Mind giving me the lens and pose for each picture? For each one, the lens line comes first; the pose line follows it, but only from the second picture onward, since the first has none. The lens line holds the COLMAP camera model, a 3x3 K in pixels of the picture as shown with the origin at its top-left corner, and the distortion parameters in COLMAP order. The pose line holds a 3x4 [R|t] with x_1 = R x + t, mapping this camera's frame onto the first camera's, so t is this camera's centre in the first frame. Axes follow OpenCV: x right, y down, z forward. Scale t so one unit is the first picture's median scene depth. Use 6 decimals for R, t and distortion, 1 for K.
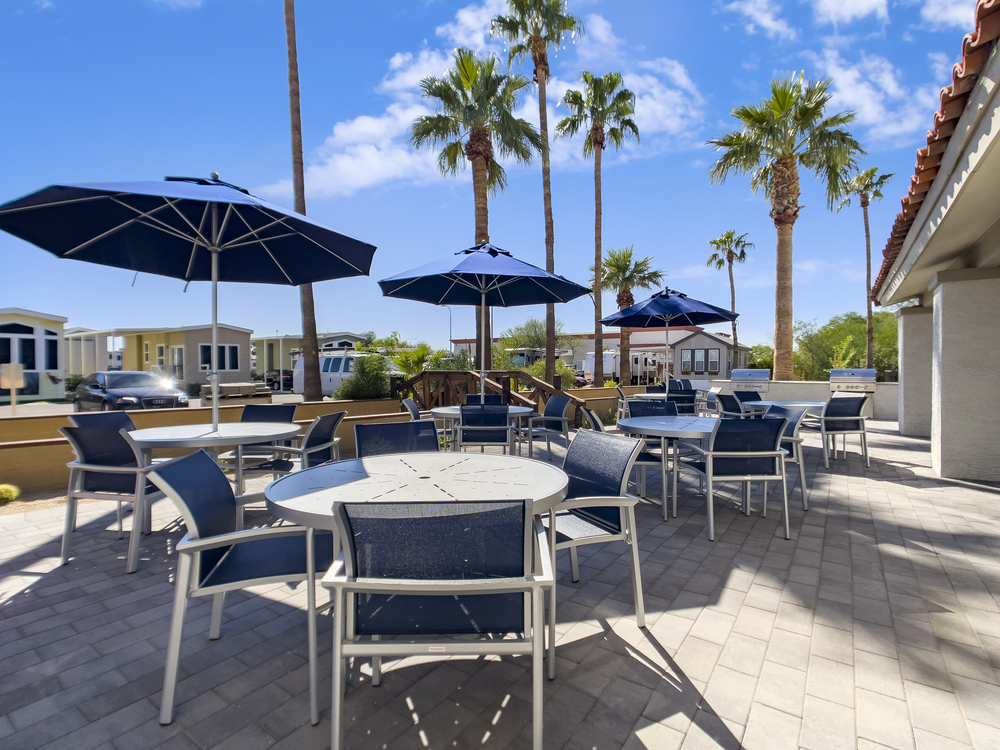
lens RADIAL K [[486.3, 0, 504.8], [0, 486.3, 378.9], [0, 0, 1]] dist [-0.024272, 0.000552]
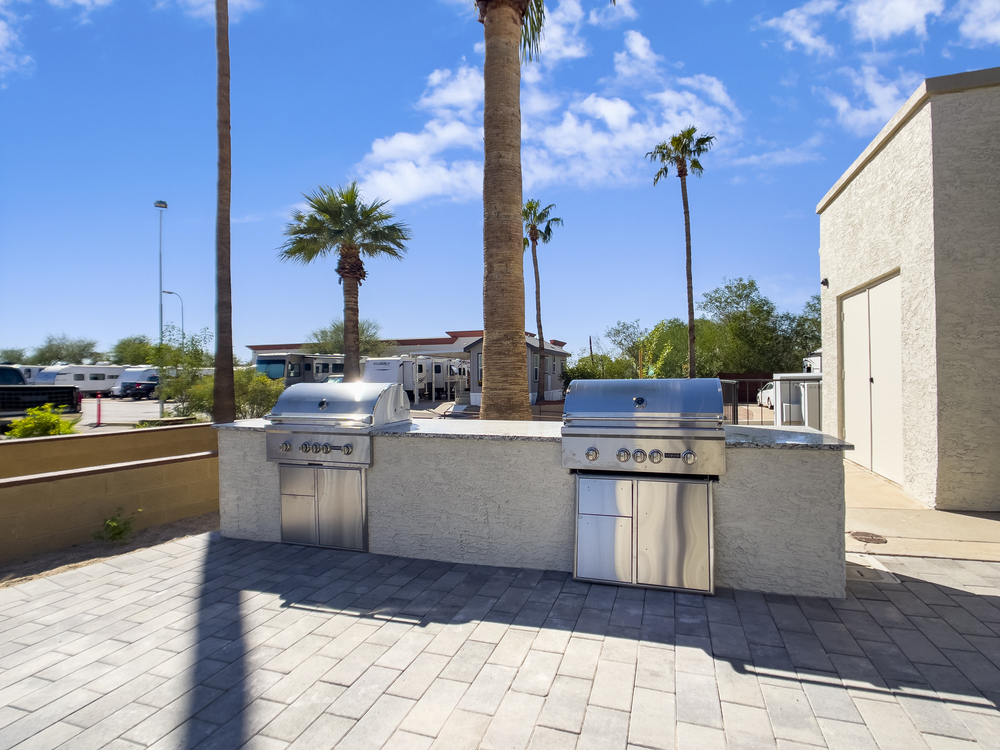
lens RADIAL K [[486.3, 0, 504.8], [0, 486.3, 378.9], [0, 0, 1]] dist [-0.024272, 0.000552]
pose [[0.960105, -0.013013, 0.279336, 0.201621], [0.018786, 0.999661, -0.018002, -0.005924], [-0.279007, 0.022531, 0.960025, 0.267912]]
